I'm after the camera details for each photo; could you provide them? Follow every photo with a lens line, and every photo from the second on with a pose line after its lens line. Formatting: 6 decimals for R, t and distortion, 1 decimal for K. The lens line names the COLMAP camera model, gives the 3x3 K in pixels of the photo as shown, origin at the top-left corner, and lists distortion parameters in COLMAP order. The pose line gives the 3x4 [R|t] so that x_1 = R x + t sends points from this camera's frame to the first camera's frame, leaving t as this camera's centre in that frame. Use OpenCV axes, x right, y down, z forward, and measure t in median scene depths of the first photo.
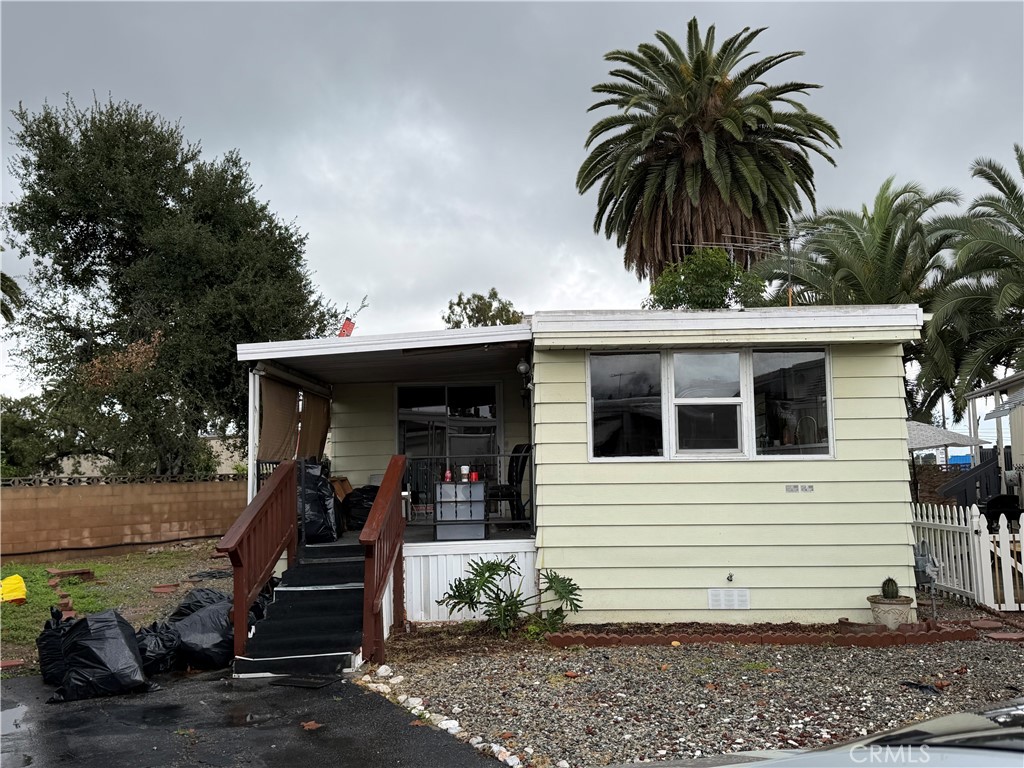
lens RADIAL K [[1038.6, 0, 512.0], [0, 1038.6, 384.0], [0, 0, 1]] dist [0.101364, -0.016343]
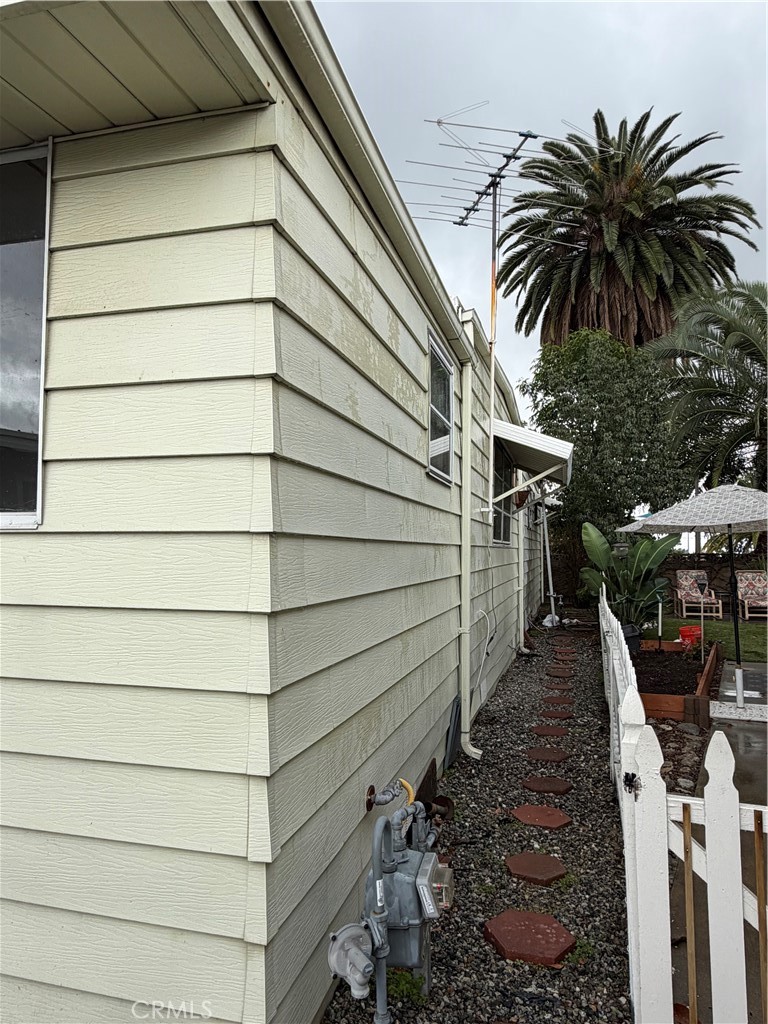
lens RADIAL K [[686.8, 0, 384.0], [0, 686.8, 512.0], [0, 0, 1]] dist [0.001467, 0.002094]
pose [[0.963633, 0.006723, -0.267146, 0.408701], [0.002103, 0.999462, 0.032738, 0.055906], [0.267223, -0.032109, 0.963100, 0.771779]]
